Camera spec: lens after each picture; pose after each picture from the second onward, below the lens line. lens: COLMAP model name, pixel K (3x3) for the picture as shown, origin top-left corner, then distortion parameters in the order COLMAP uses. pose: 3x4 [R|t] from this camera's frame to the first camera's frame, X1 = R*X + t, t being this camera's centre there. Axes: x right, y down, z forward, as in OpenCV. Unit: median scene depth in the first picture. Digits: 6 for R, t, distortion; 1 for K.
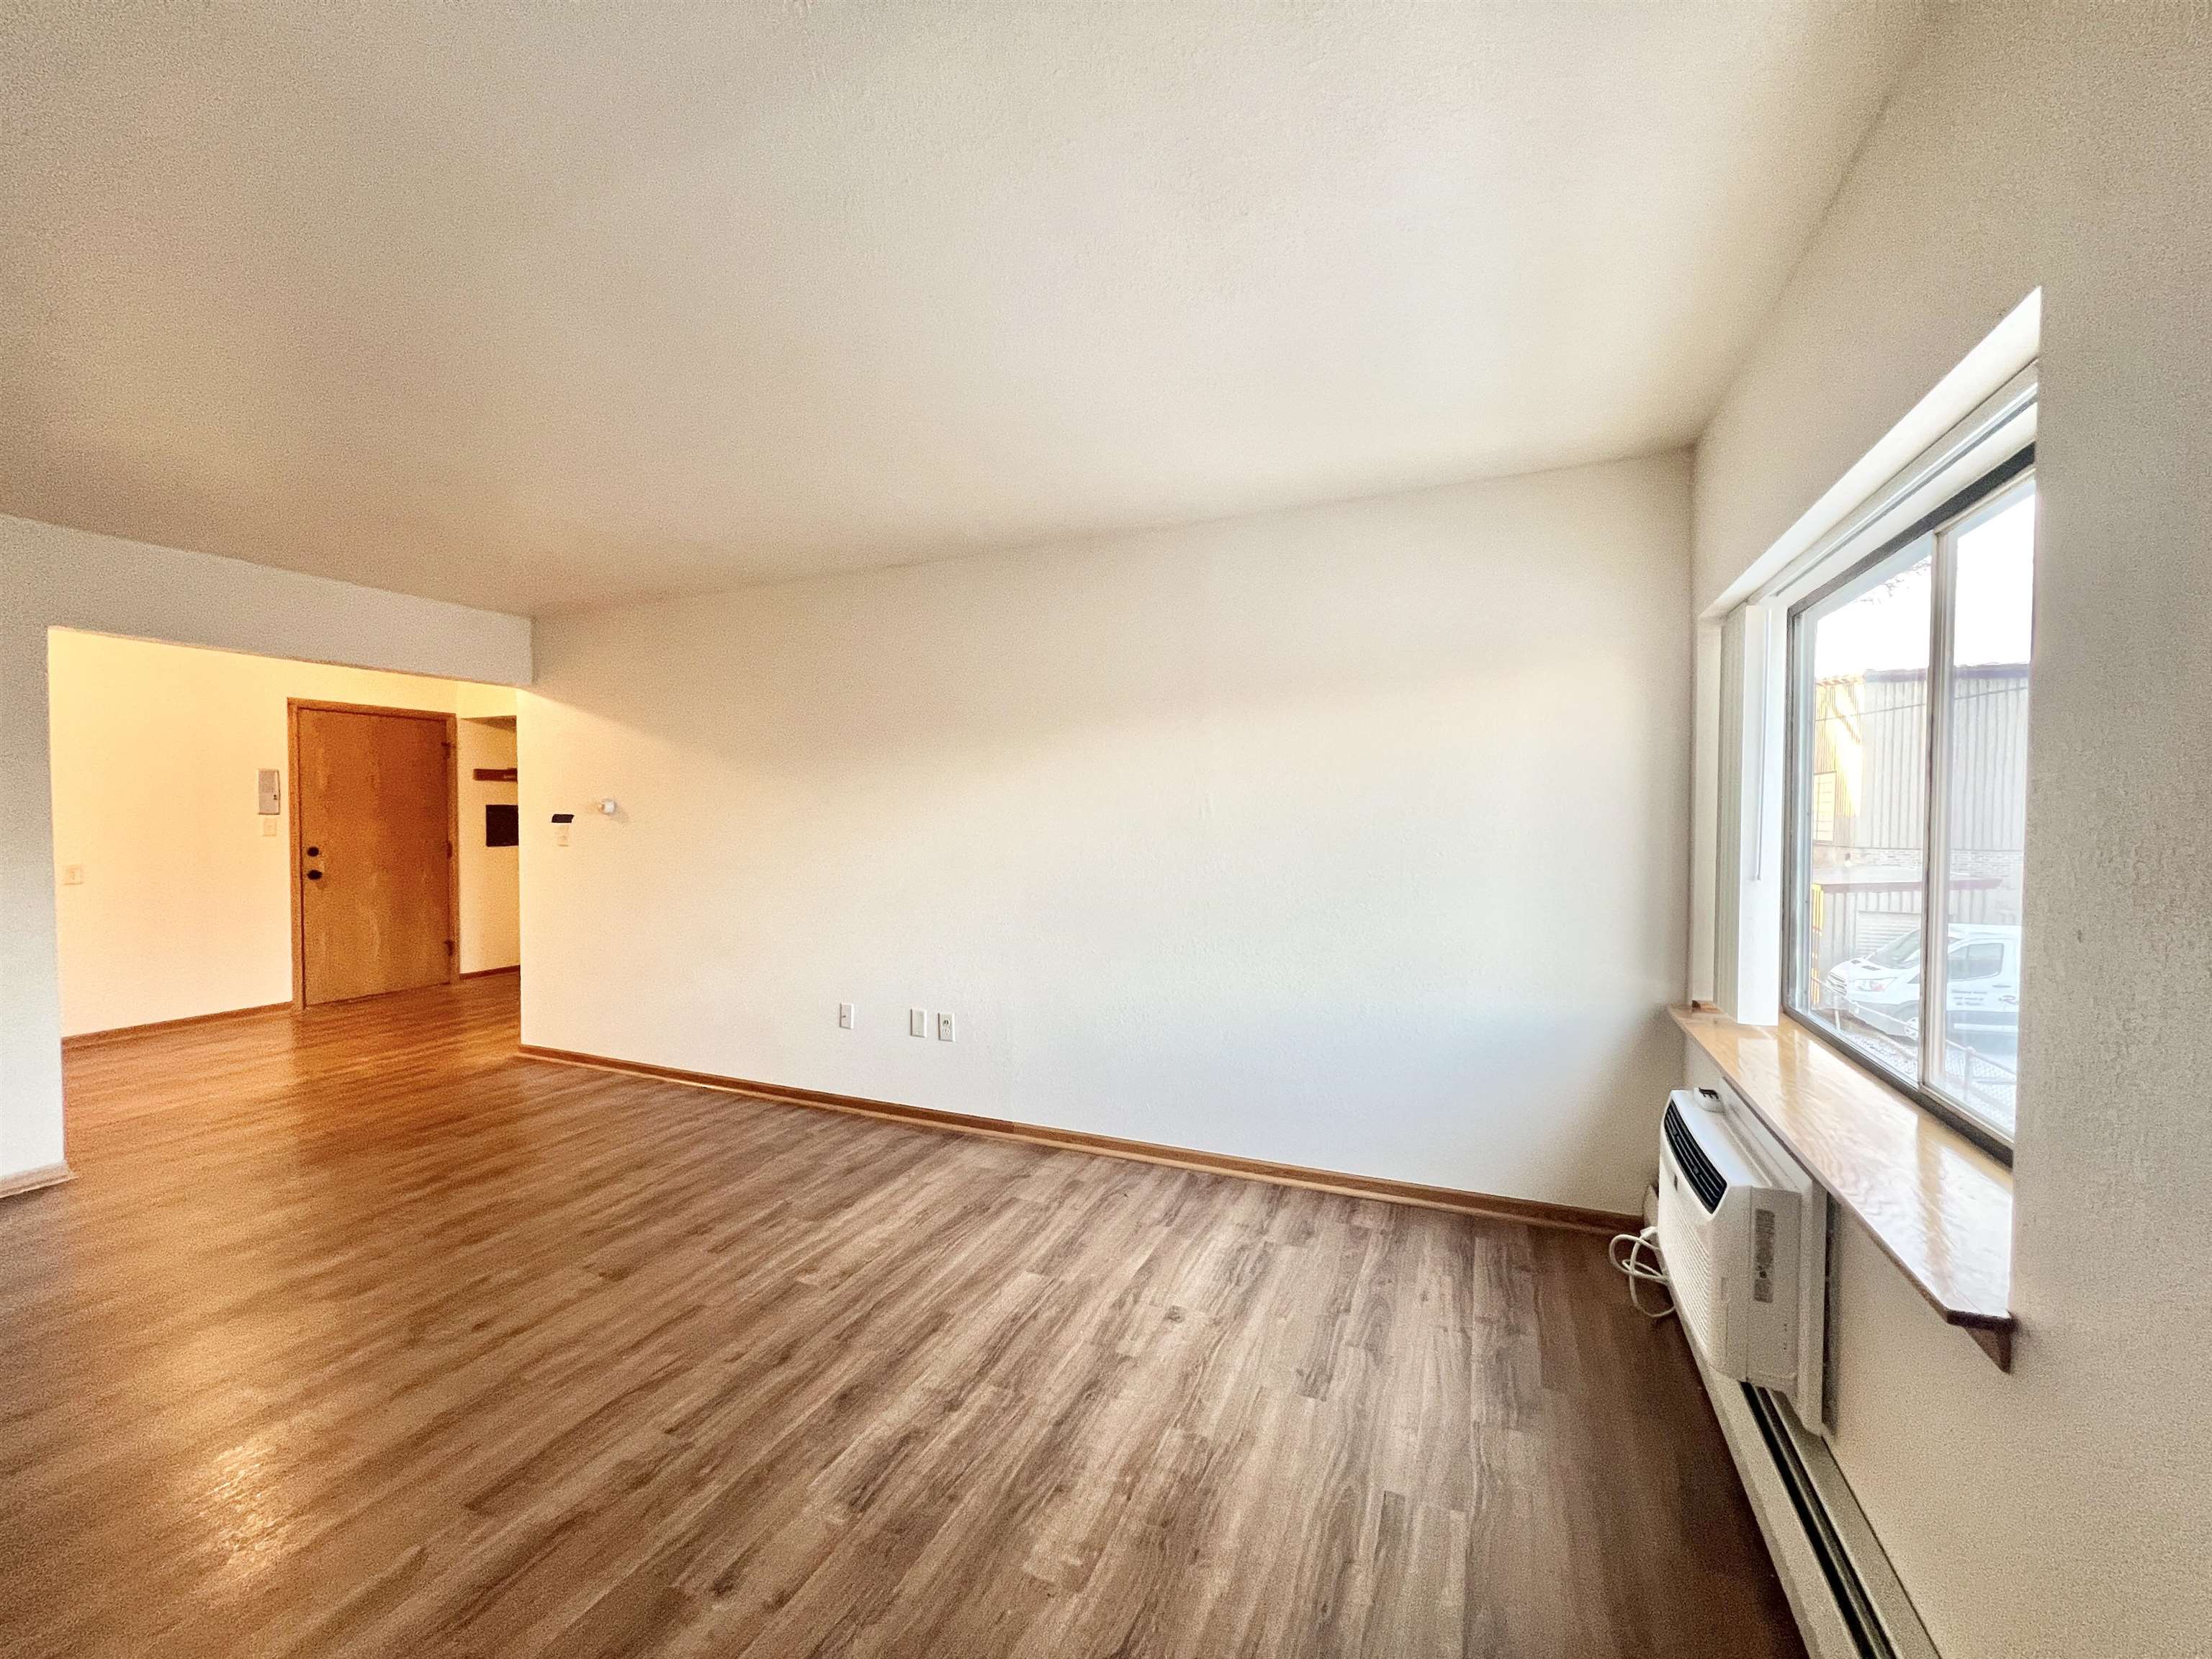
lens RADIAL K [[883.5, 0, 1092.0], [0, 883.5, 838.1], [0, 0, 1]] dist [0.001084, 0.000417]
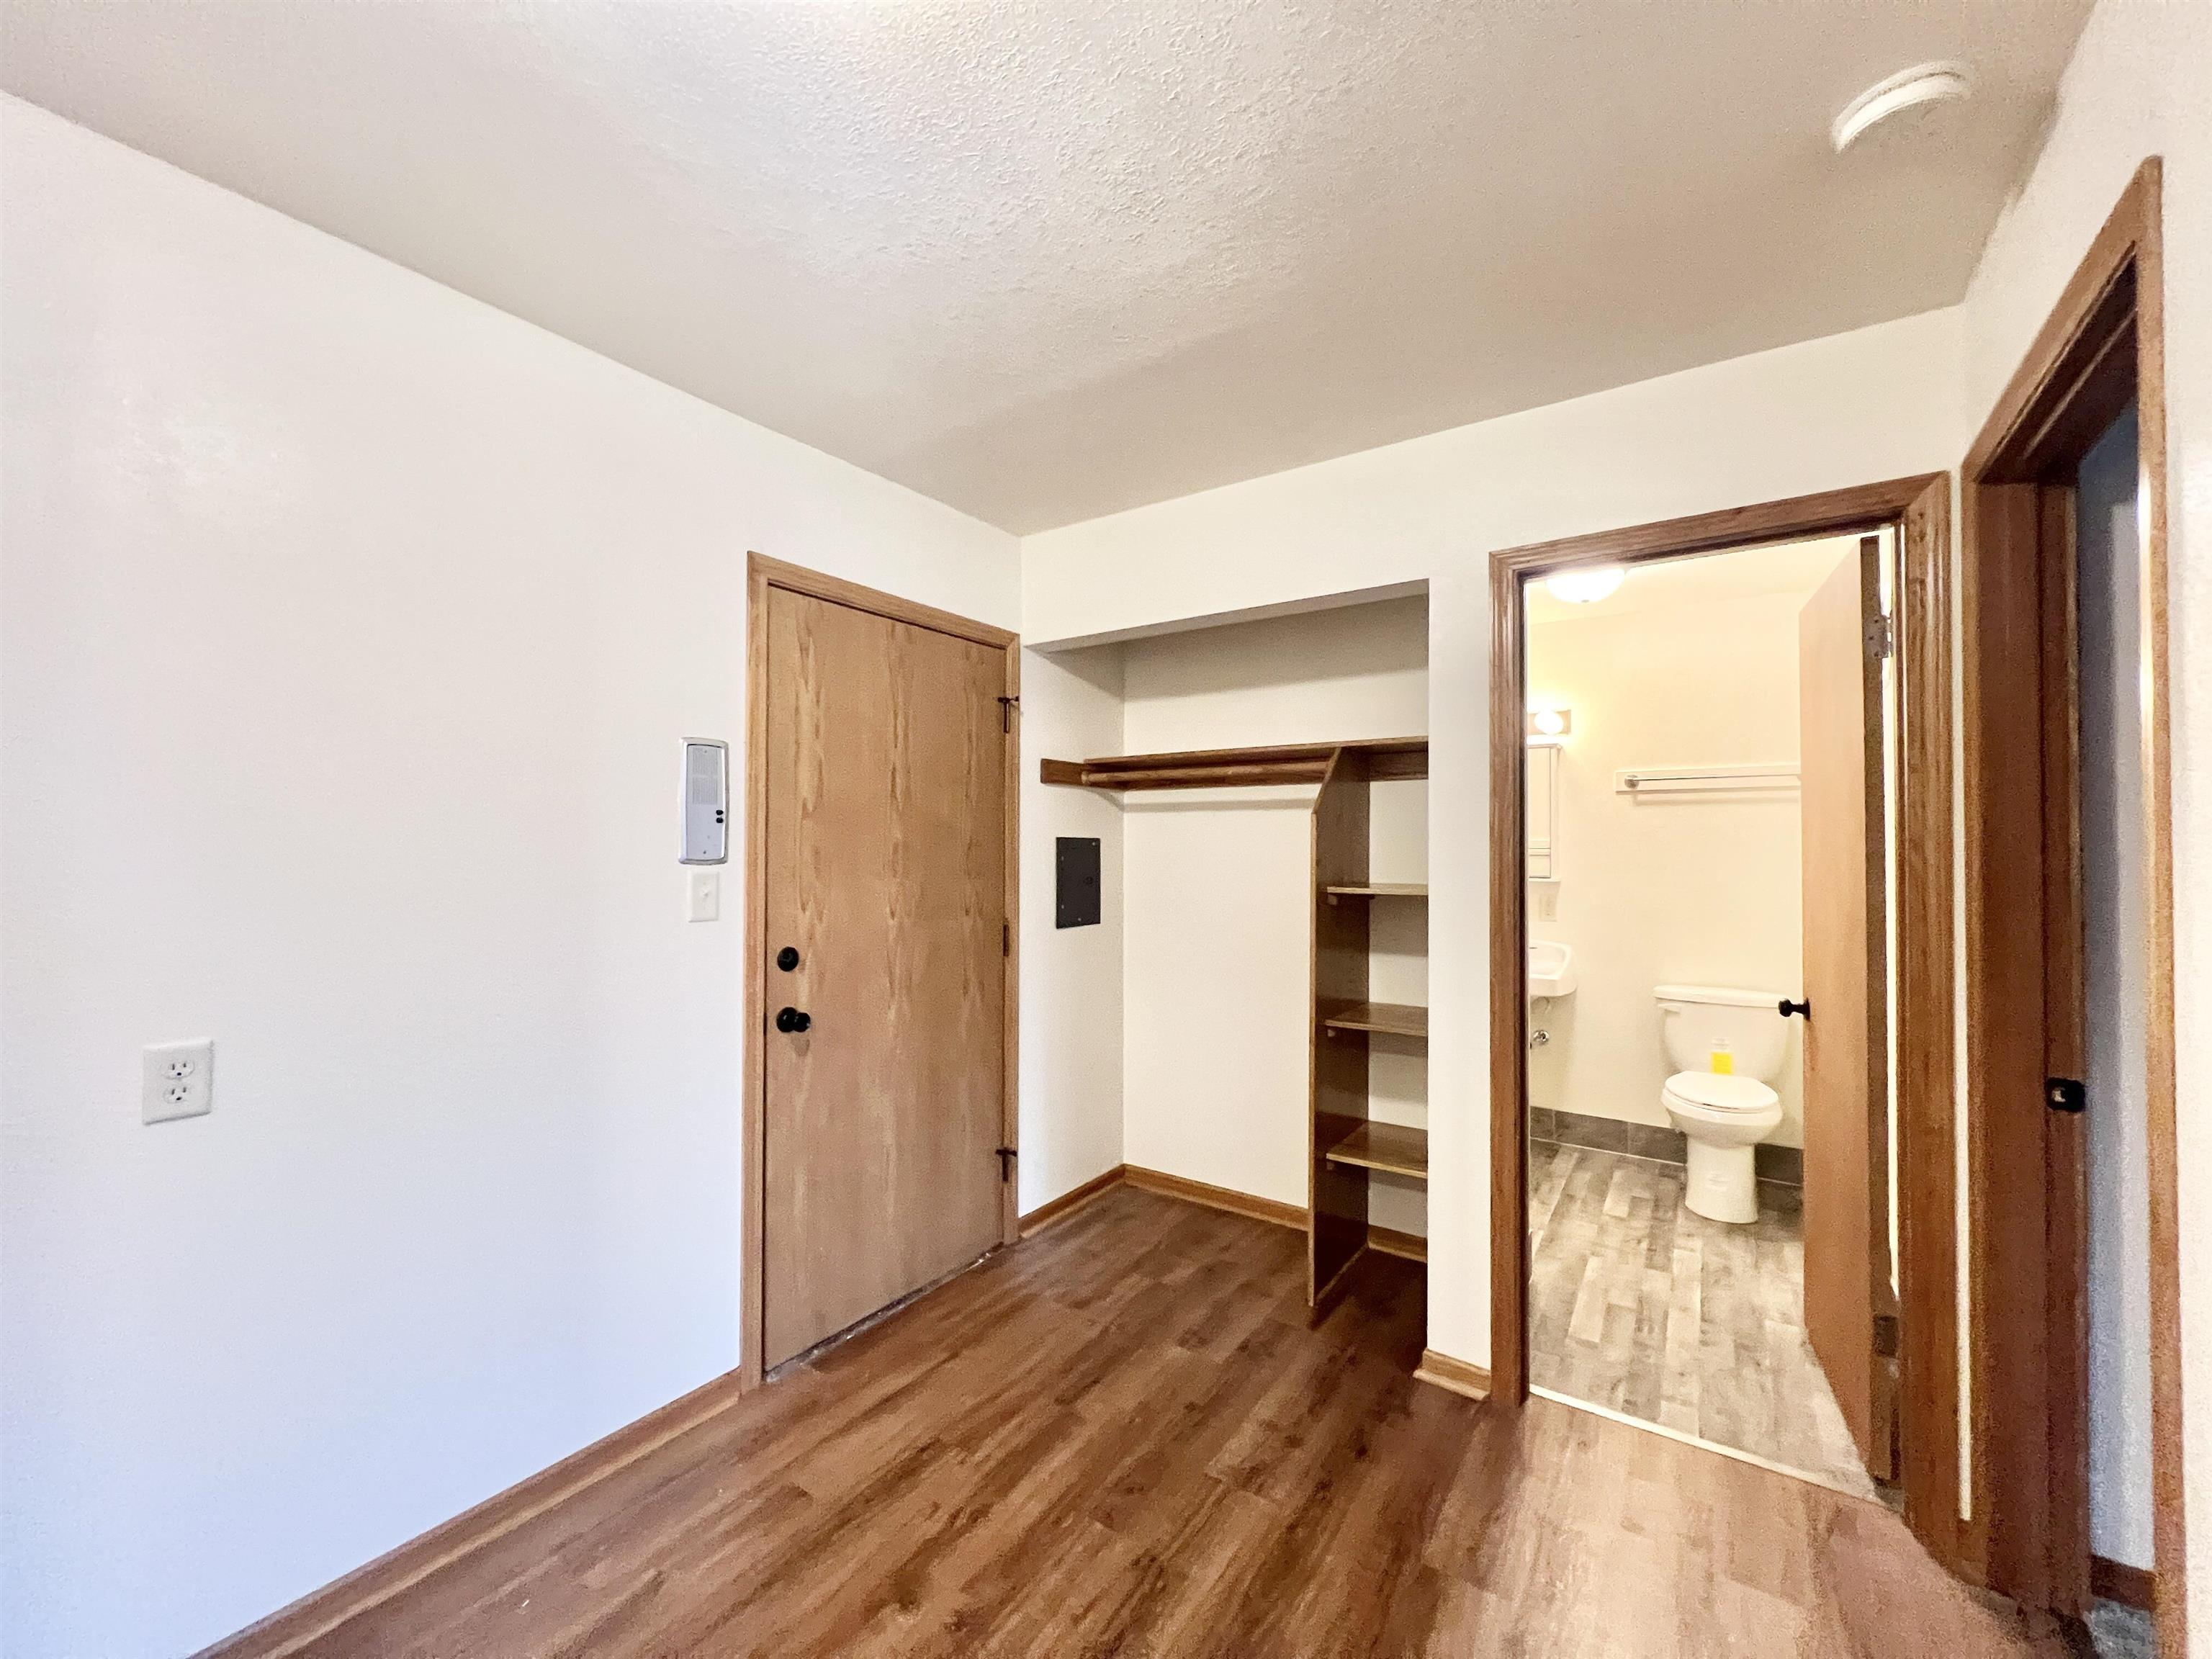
lens RADIAL K [[883.5, 0, 1107.4], [0, 883.5, 841.6], [0, 0, 1]] dist [0.001084, 0.000417]
pose [[0.983812, -0.004685, -0.179140, -1.271099], [-0.002248, 0.999257, -0.038477, -0.039464], [0.179187, 0.038257, 0.983071, 1.216980]]
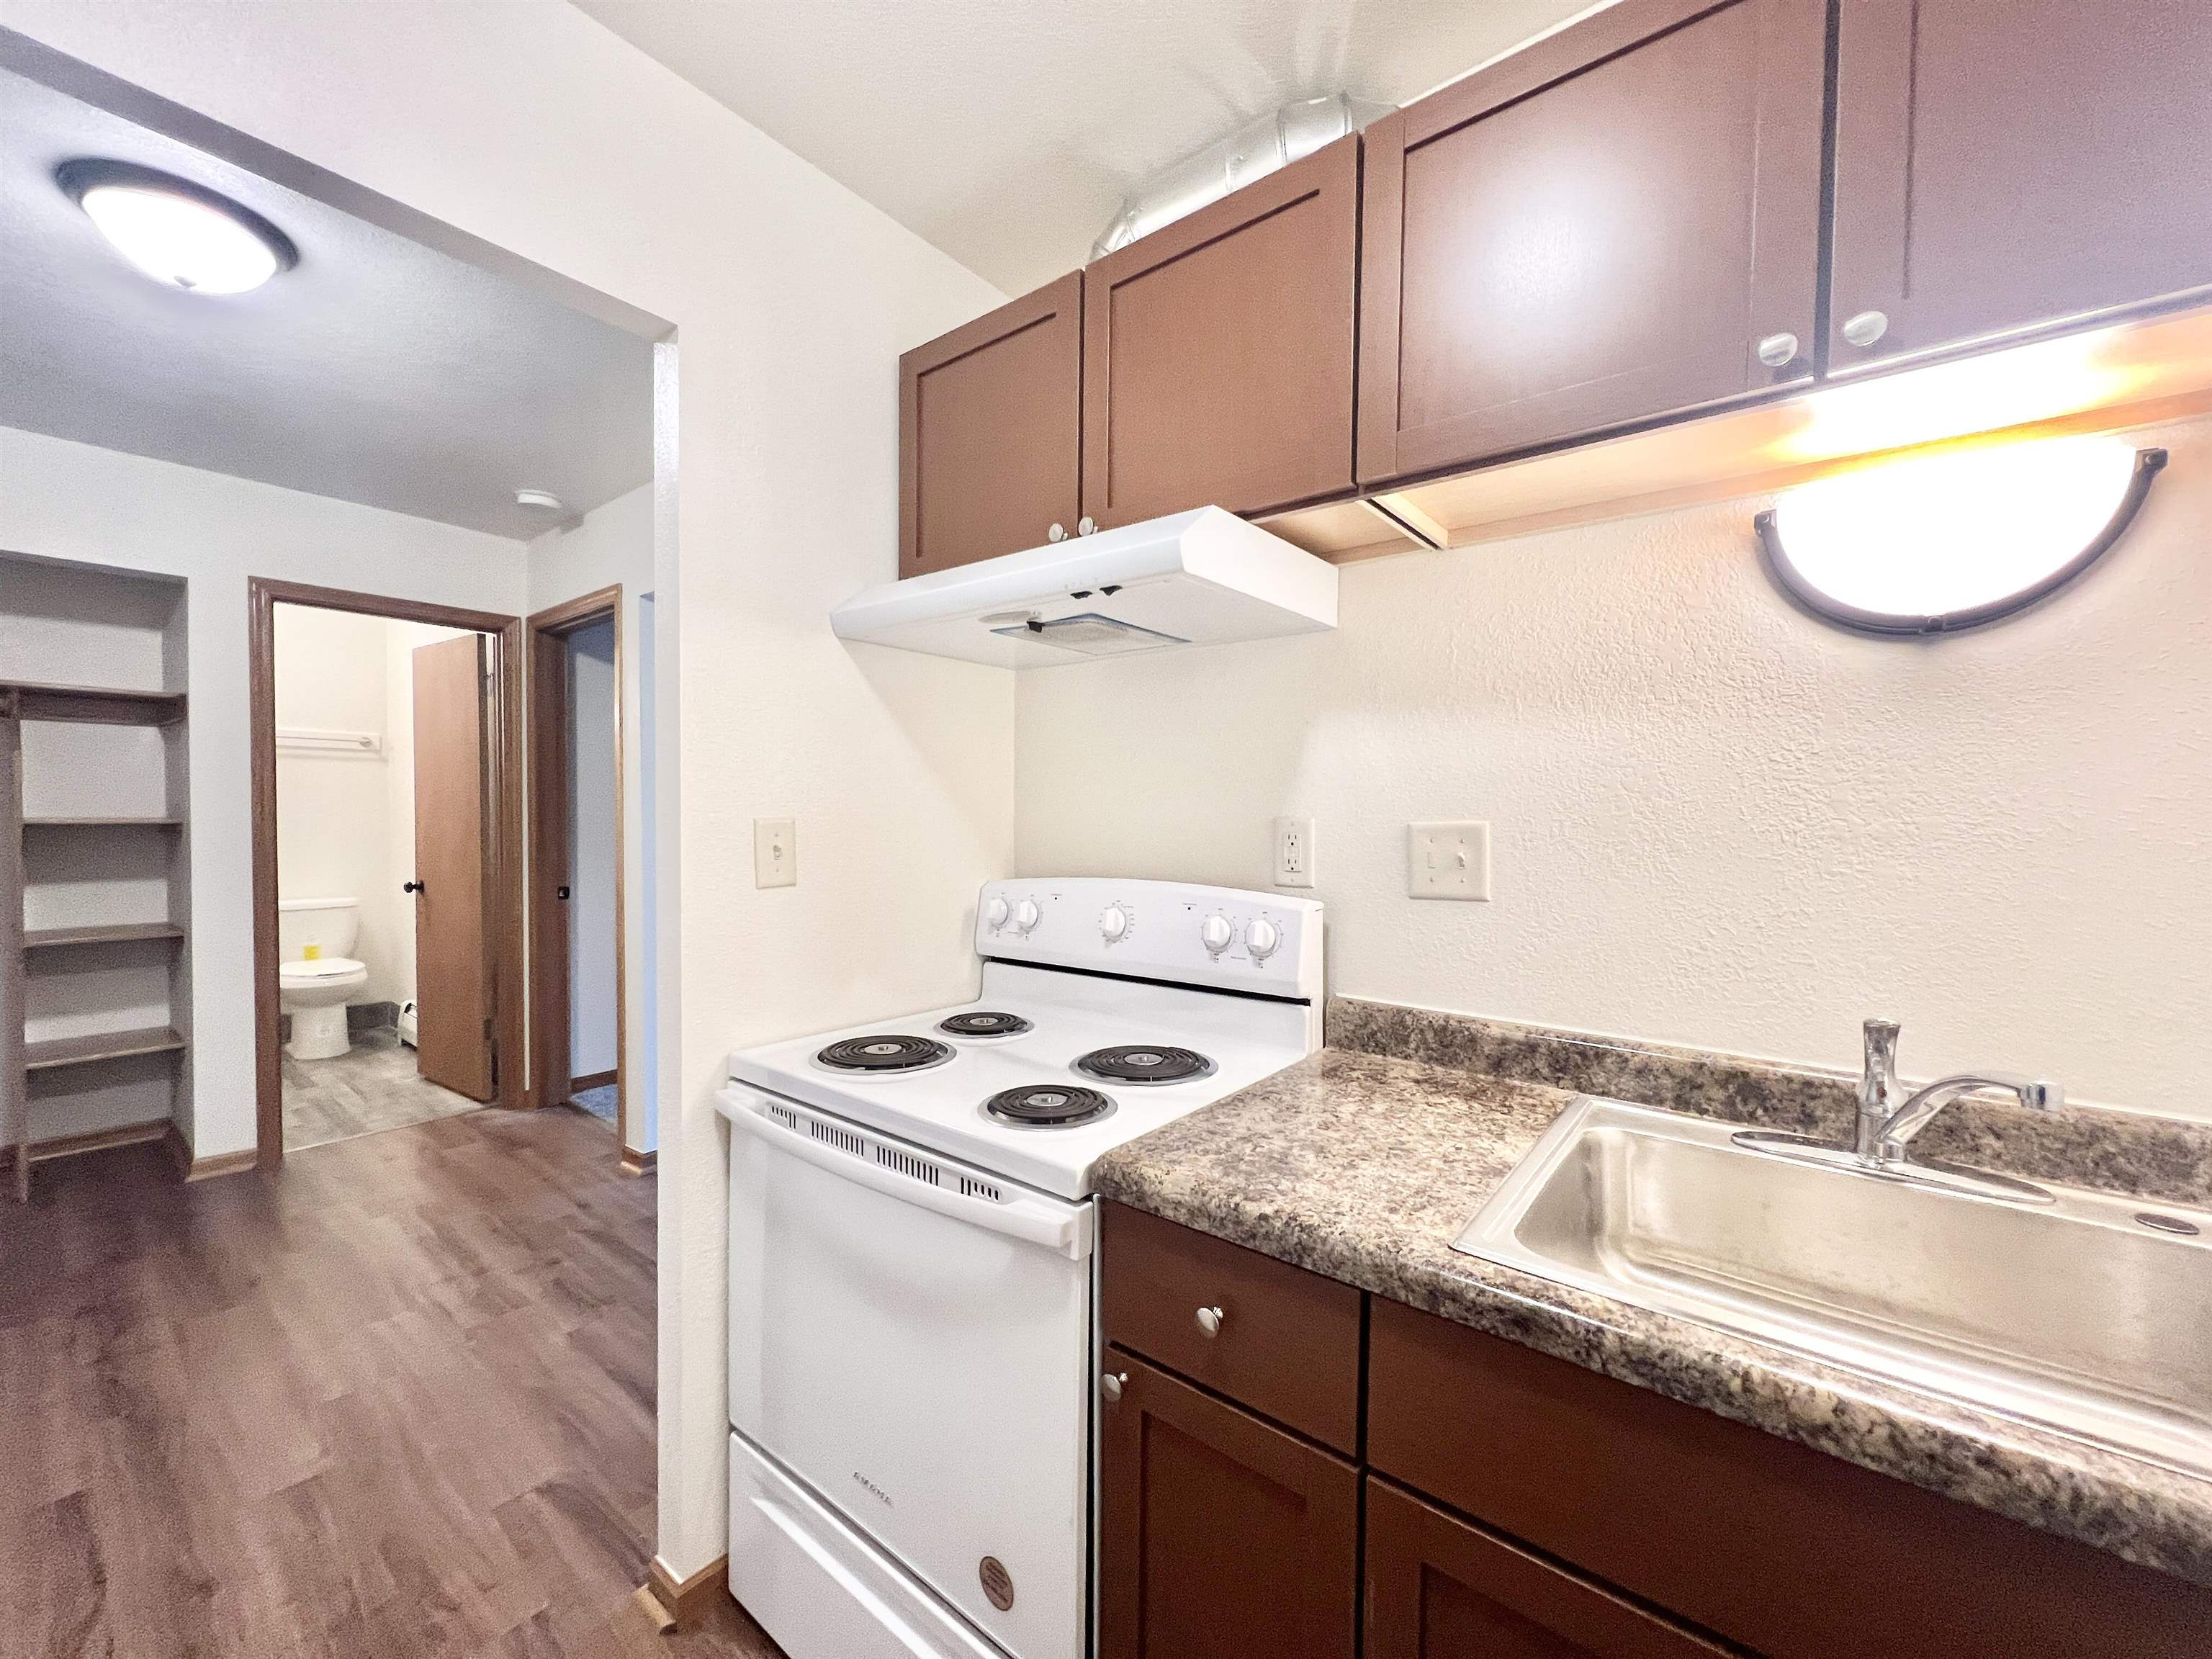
lens RADIAL K [[883.5, 0, 1089.6], [0, 883.5, 832.8], [0, 0, 1]] dist [0.001084, 0.000417]
pose [[0.266458, -0.025983, 0.963496, -1.791645], [0.020892, 0.999557, 0.021177, -0.010488], [-0.963620, 0.014486, 0.266883, 0.798936]]
